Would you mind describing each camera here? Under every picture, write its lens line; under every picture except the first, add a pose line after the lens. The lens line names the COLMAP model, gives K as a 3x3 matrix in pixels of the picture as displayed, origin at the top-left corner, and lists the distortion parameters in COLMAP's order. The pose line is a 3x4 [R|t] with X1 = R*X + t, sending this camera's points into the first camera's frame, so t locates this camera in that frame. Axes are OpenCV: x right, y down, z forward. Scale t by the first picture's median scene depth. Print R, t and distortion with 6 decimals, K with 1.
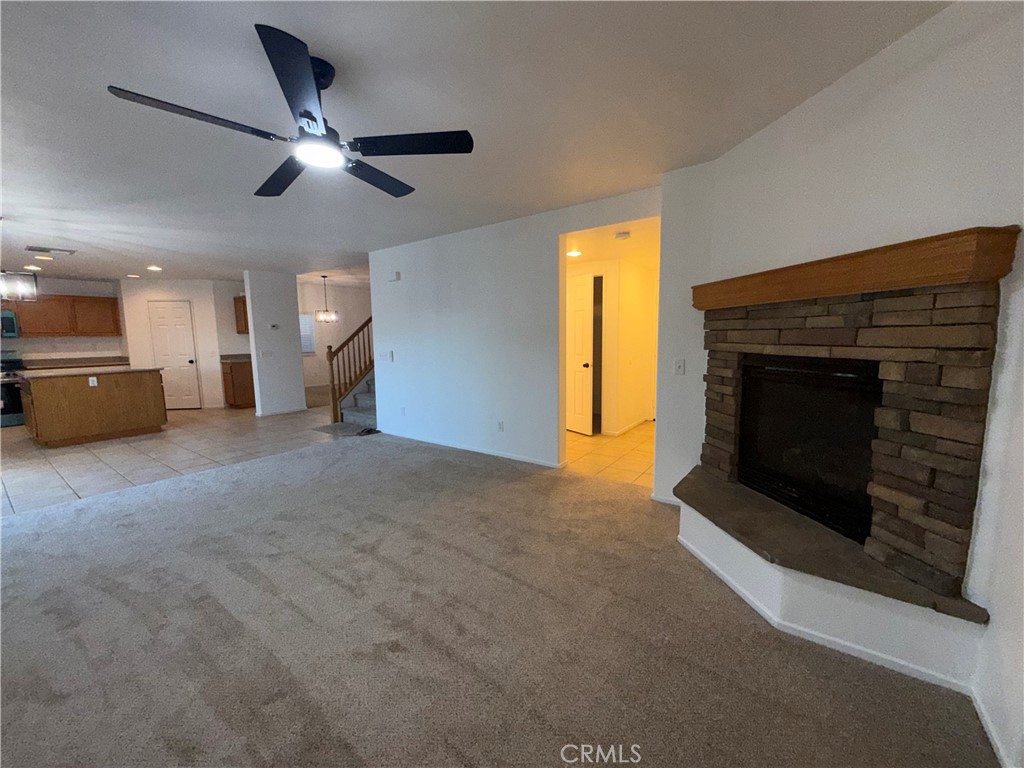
lens RADIAL K [[406.3, 0, 506.8], [0, 406.3, 384.4], [0, 0, 1]] dist [-0.000397, 0.000221]
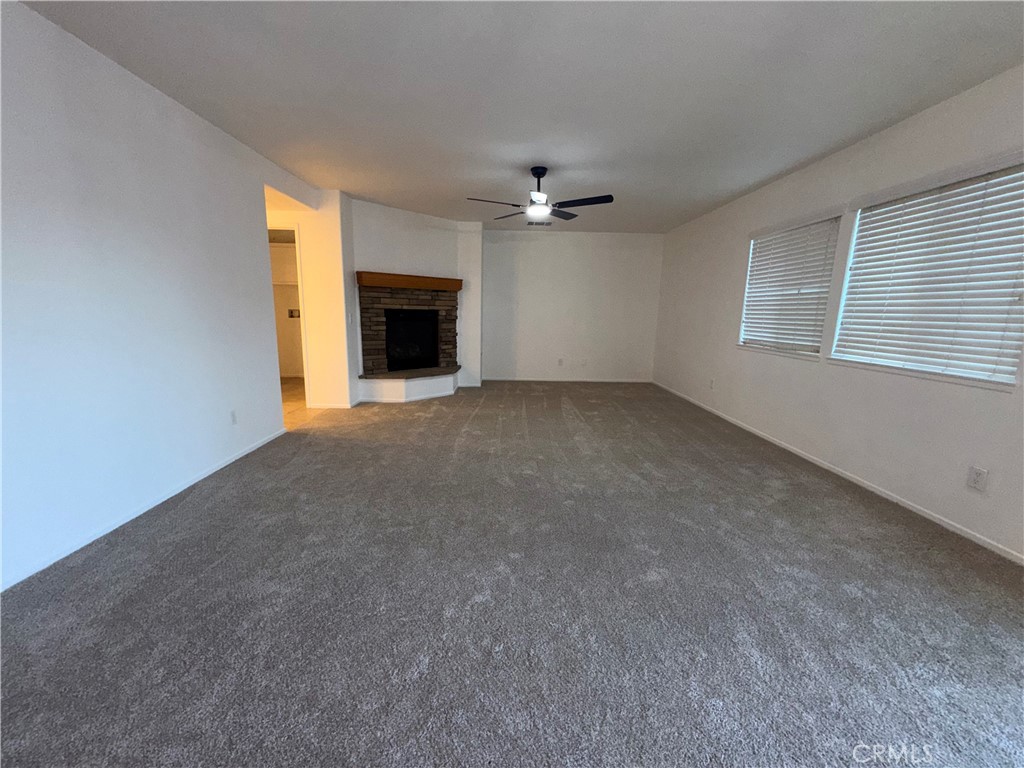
lens RADIAL K [[406.3, 0, 506.8], [0, 406.3, 384.4], [0, 0, 1]] dist [-0.000397, 0.000221]
pose [[-0.593179, -0.136984, 0.793331, -1.898440], [0.088539, 0.968340, 0.233404, -0.168740], [-0.800187, 0.208692, -0.562271, 2.203046]]
